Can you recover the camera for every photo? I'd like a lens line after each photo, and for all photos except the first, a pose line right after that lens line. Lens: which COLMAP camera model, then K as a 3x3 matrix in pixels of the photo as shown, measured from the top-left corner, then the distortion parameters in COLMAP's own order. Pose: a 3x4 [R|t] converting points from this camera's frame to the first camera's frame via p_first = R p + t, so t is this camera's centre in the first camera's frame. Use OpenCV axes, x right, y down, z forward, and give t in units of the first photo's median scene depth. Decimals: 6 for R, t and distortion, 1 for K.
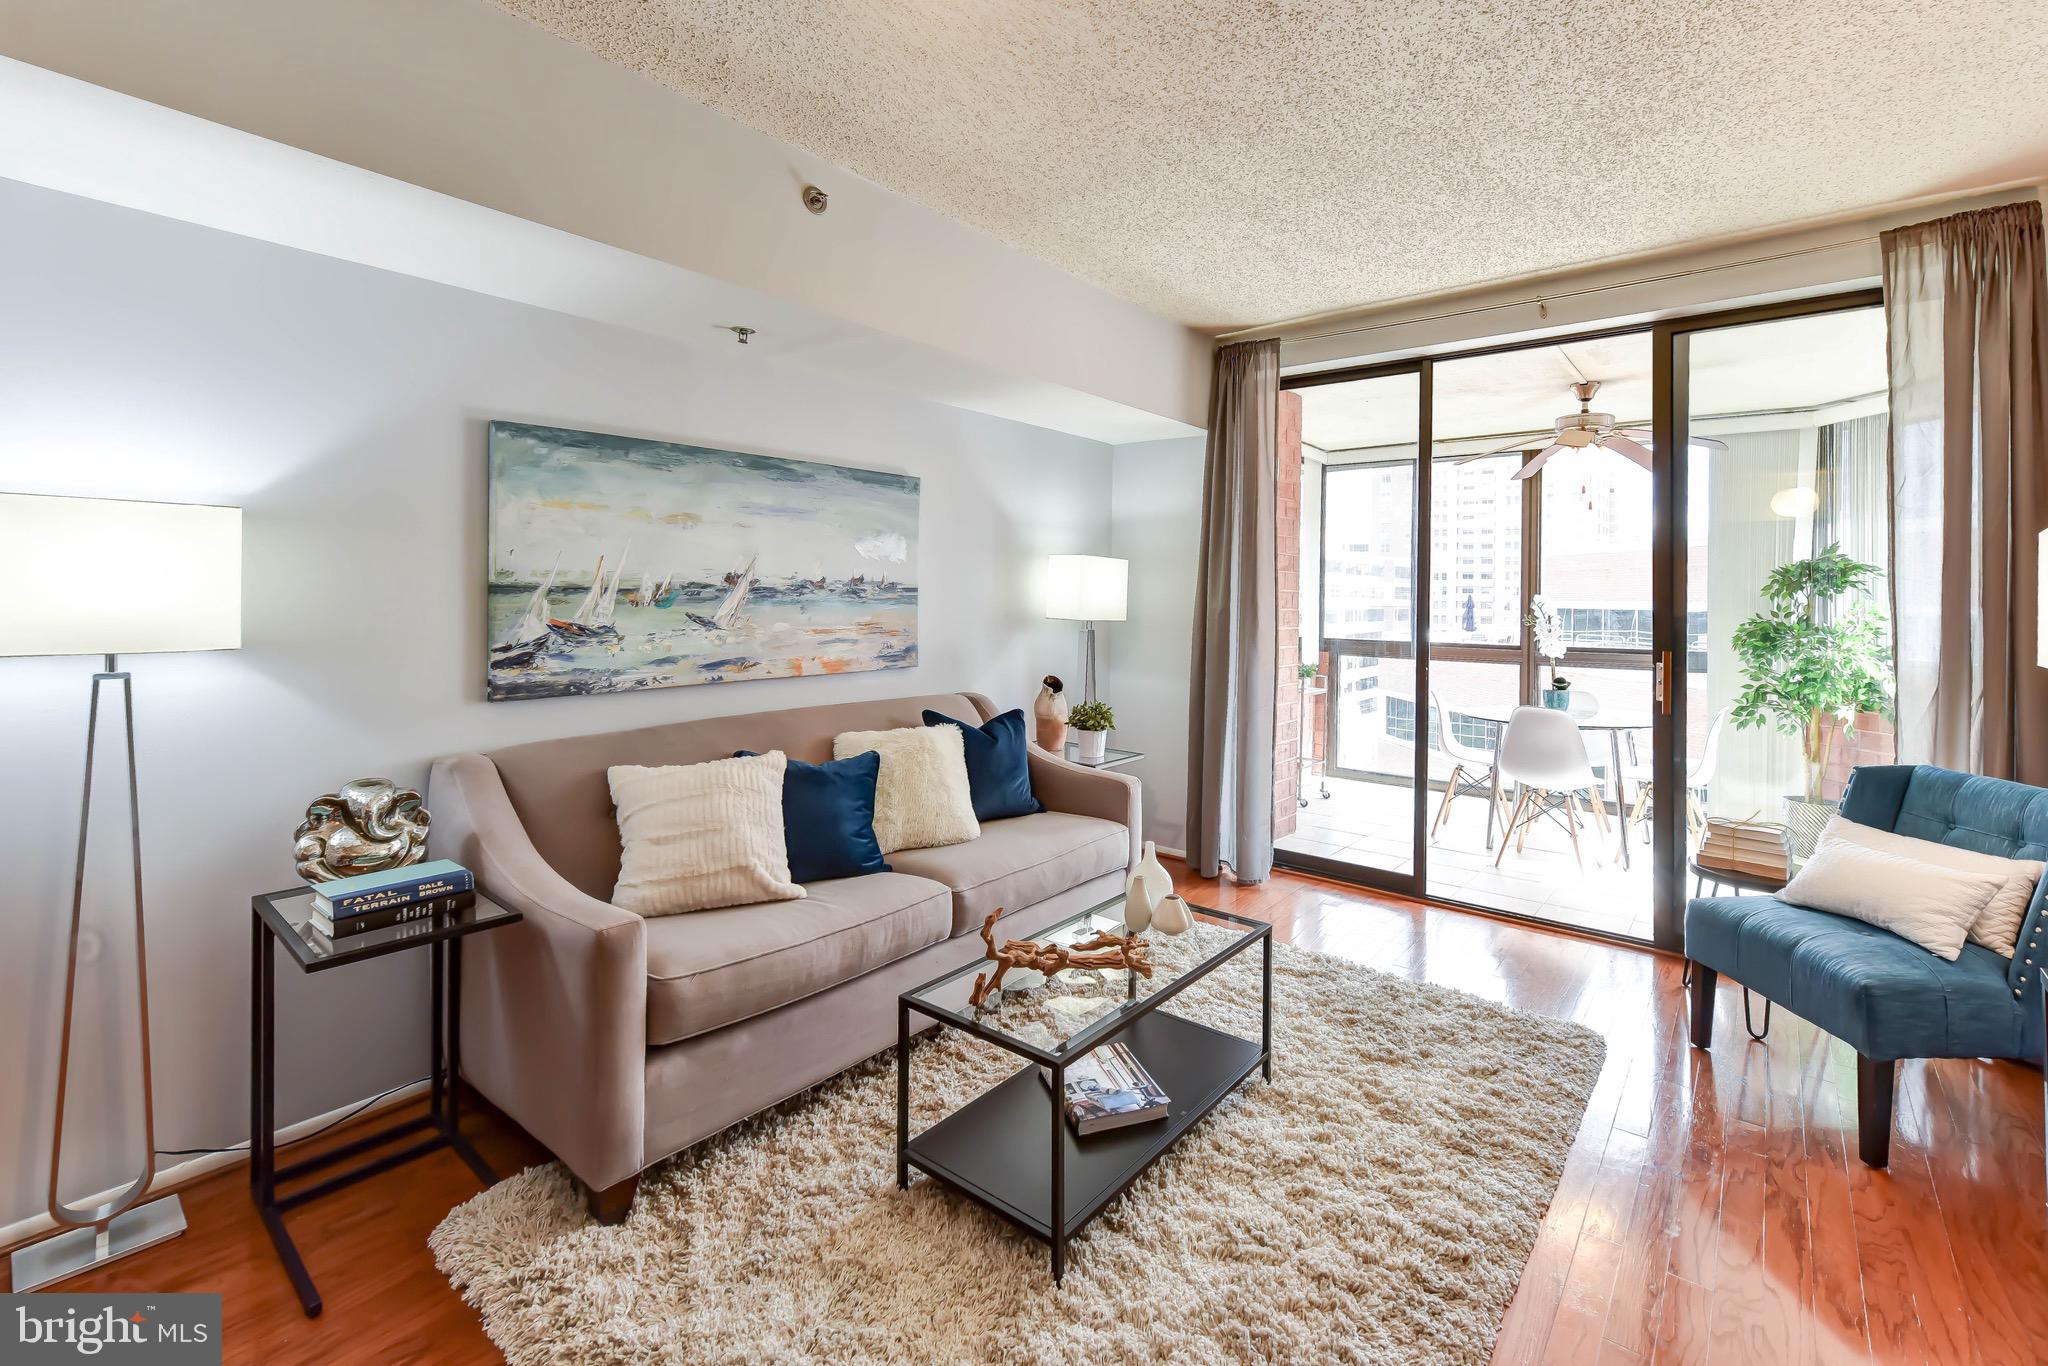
lens RADIAL K [[898.8, 0, 1113.1], [0, 898.8, 596.5], [0, 0, 1]] dist [0.014970, -0.000006]
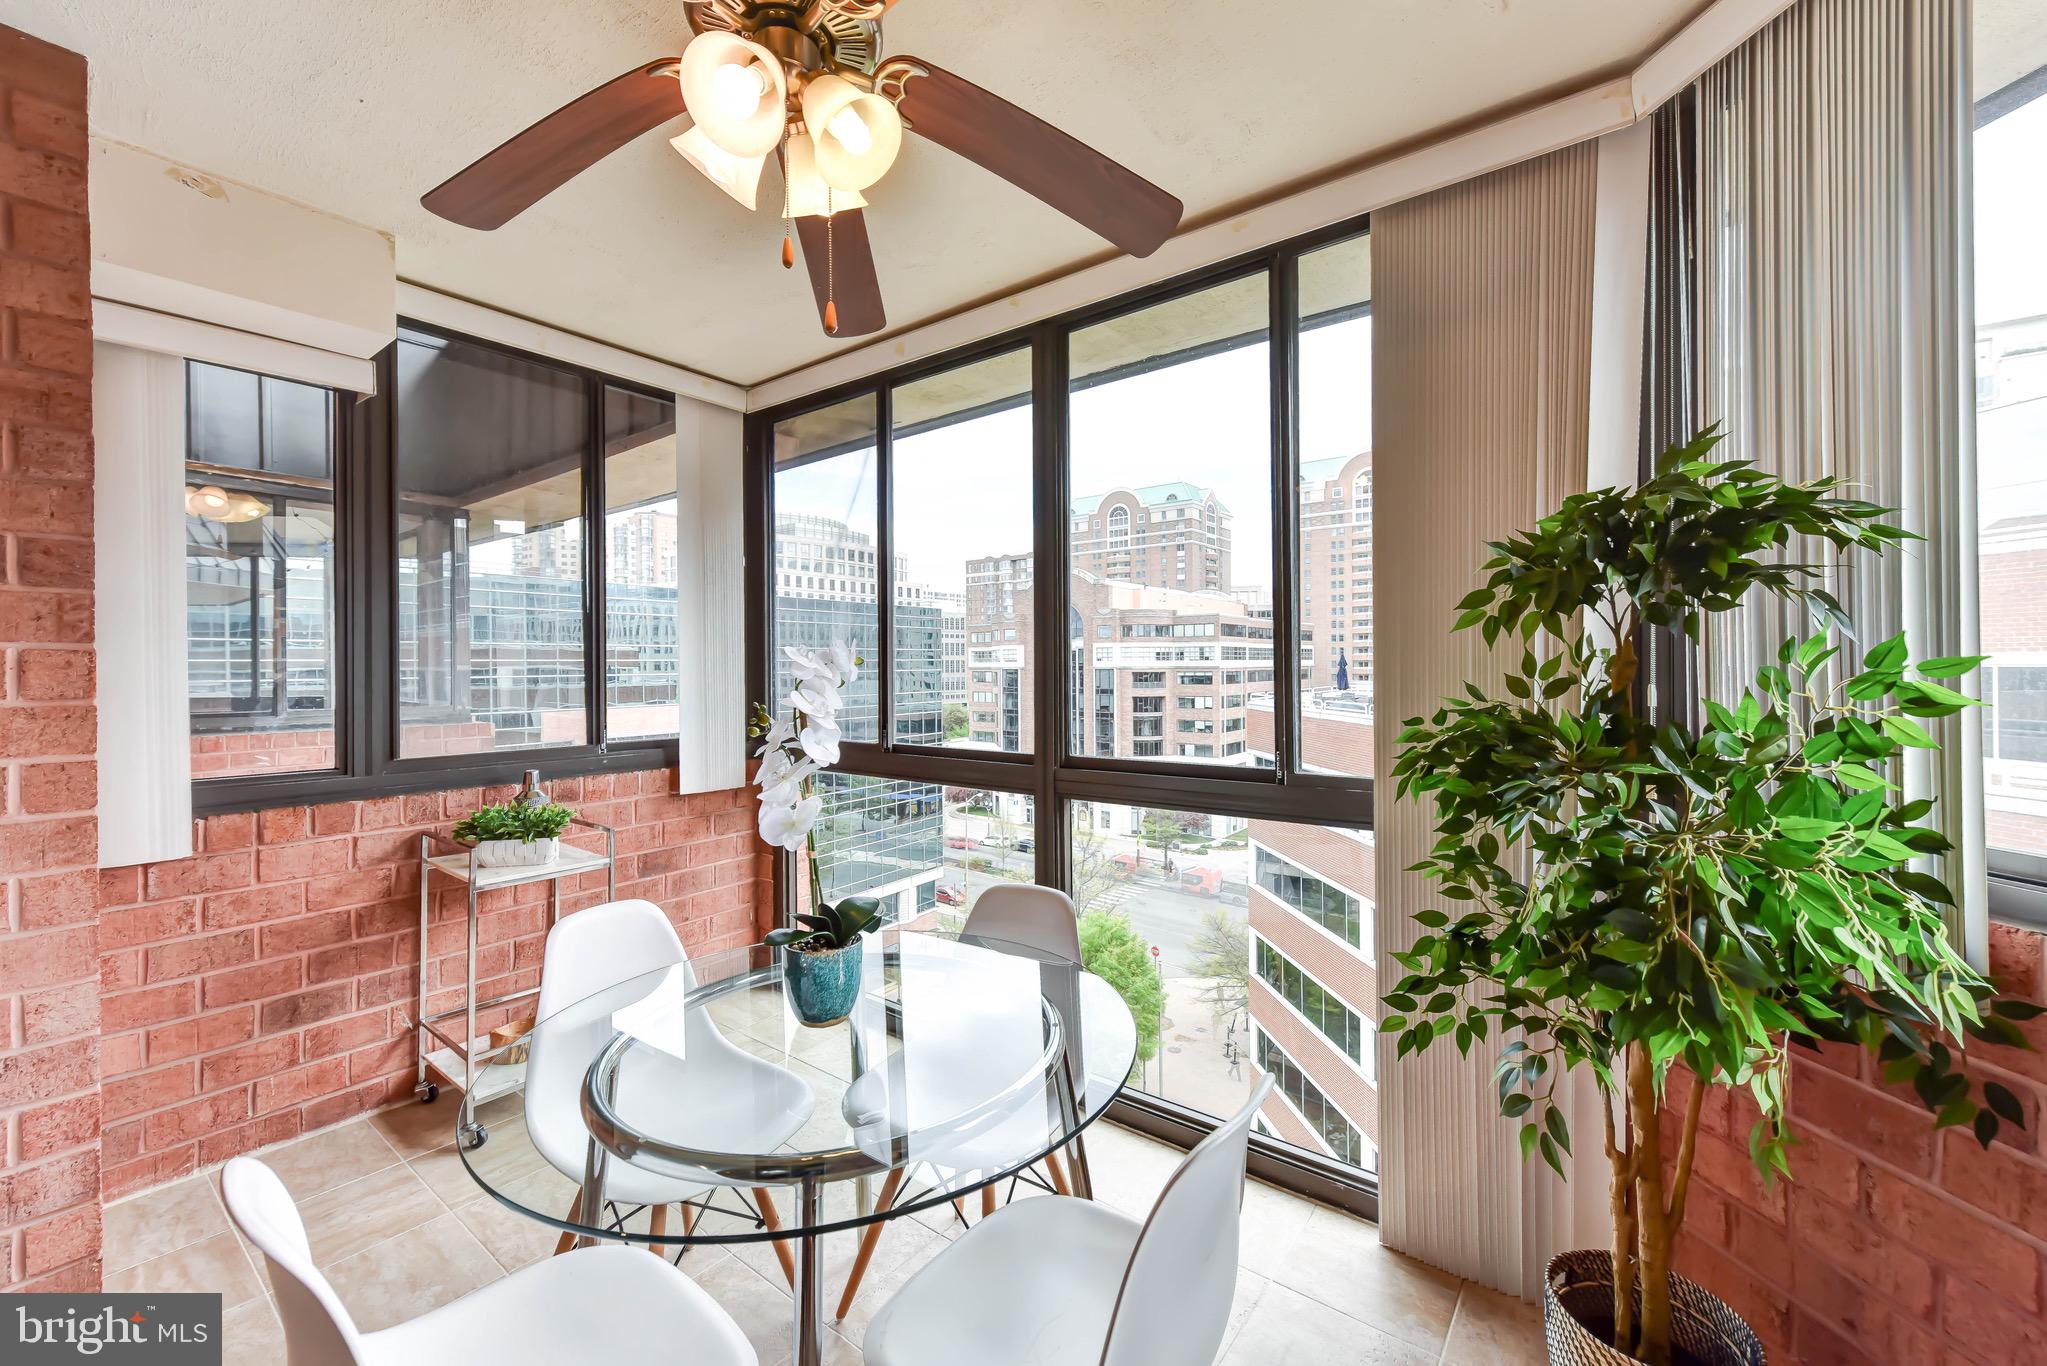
lens RADIAL K [[826.5, 0, 1022.2], [0, 826.5, 671.9], [0, 0, 1]] dist [-0.001573, -0.000207]
pose [[0.999730, -0.015039, -0.017708, 0.670118], [0.015186, 0.999851, 0.008186, 0.011392], [0.017582, -0.008452, 0.999810, 0.843506]]
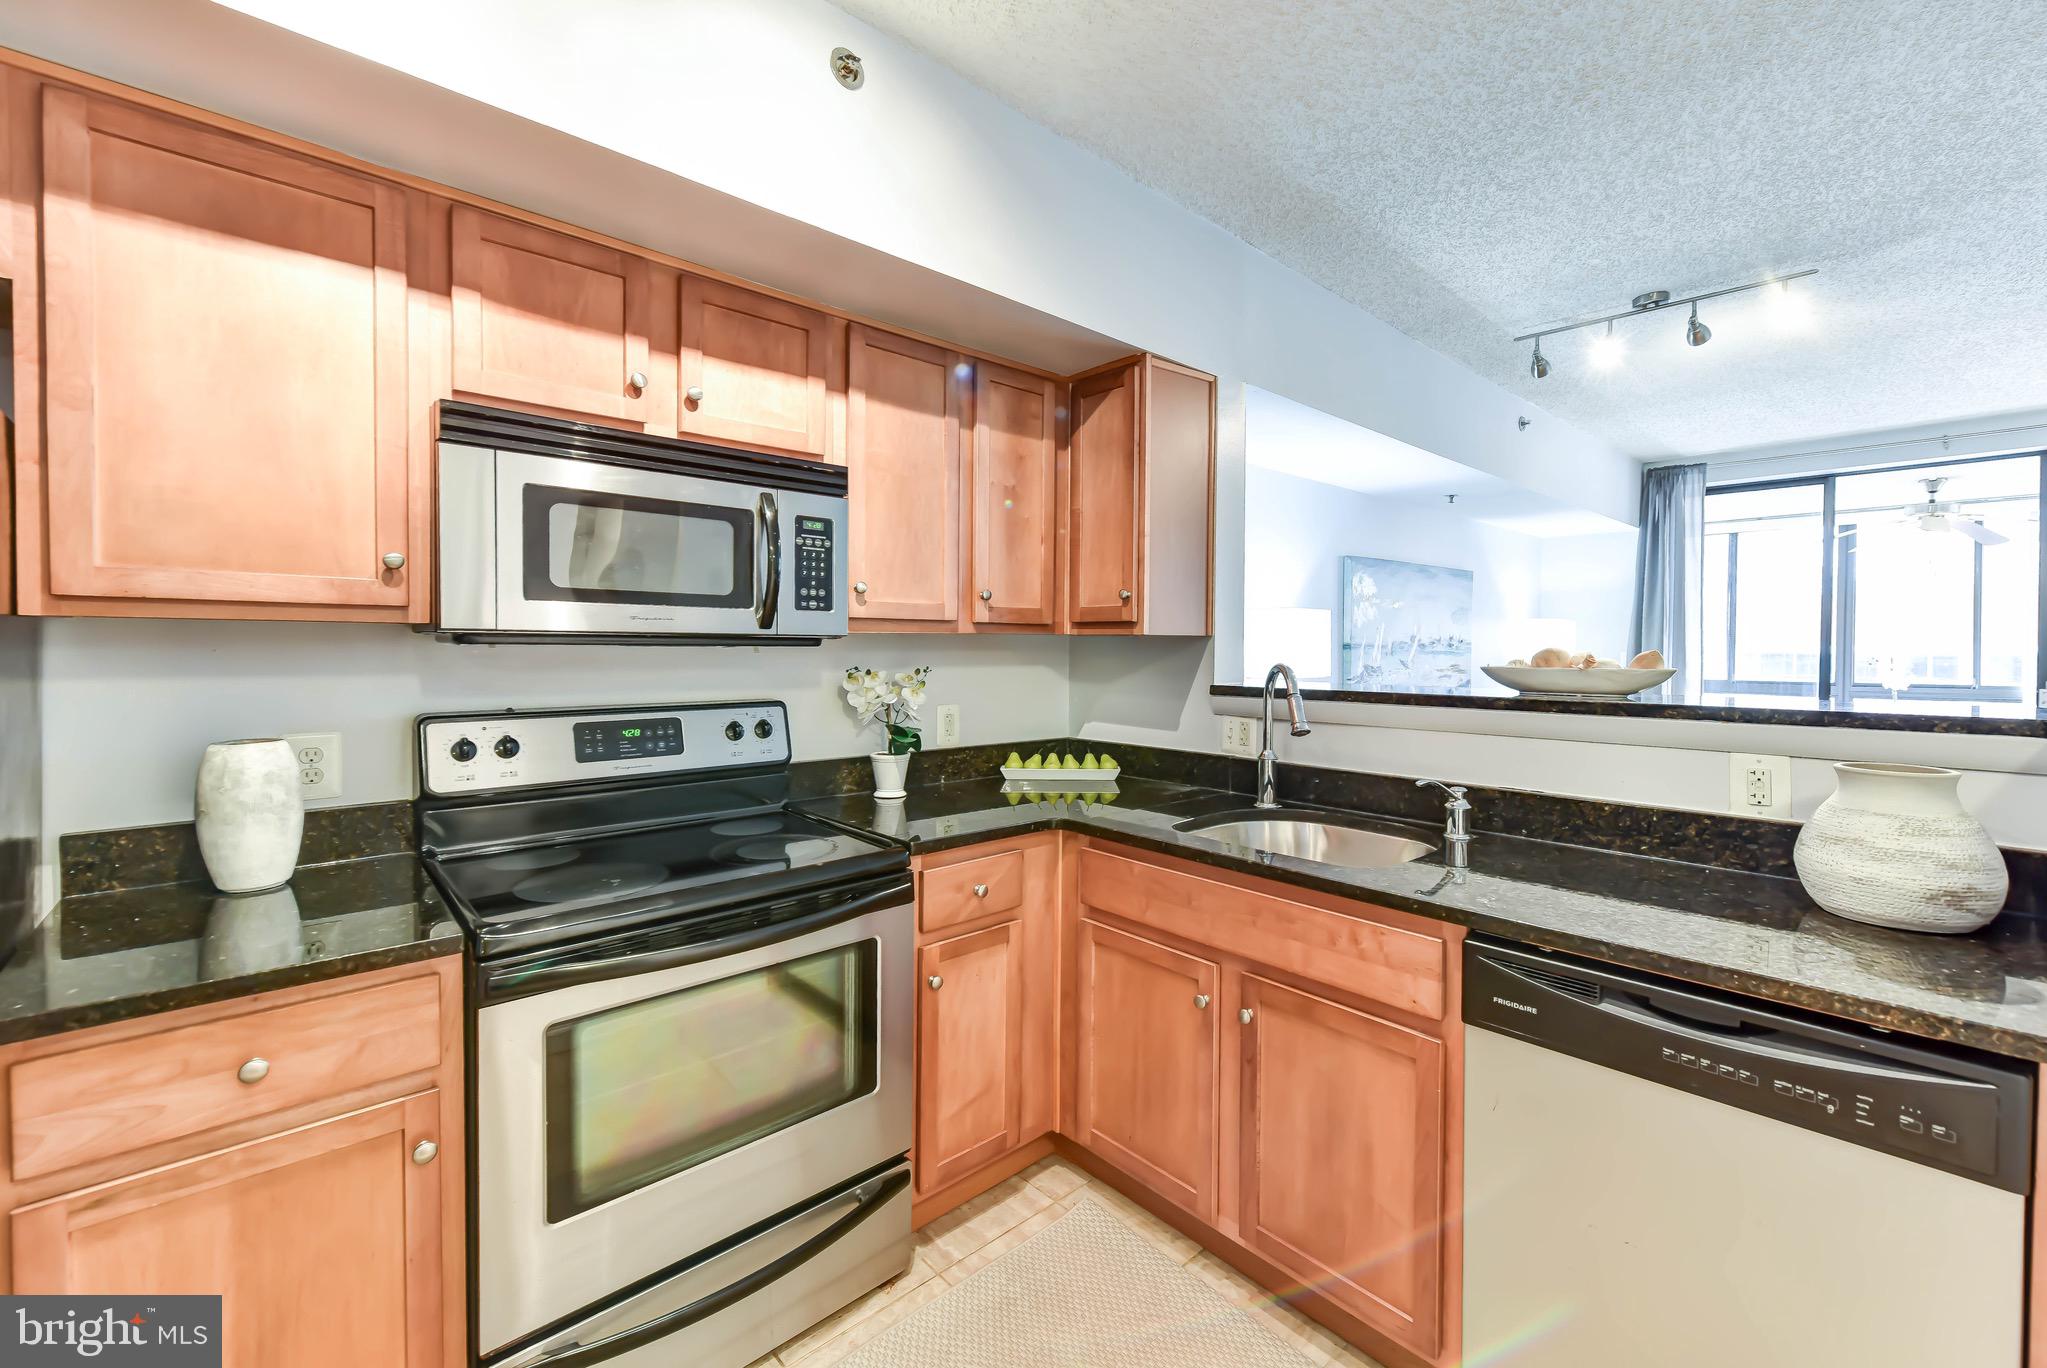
lens RADIAL K [[826.5, 0, 1020.1], [0, 826.5, 665.0], [0, 0, 1]] dist [-0.001573, -0.000207]
pose [[0.981046, -0.005301, -0.193703, -0.619776], [0.009758, 0.999709, 0.022065, -0.008067], [0.193529, -0.023537, 0.980812, -0.493644]]
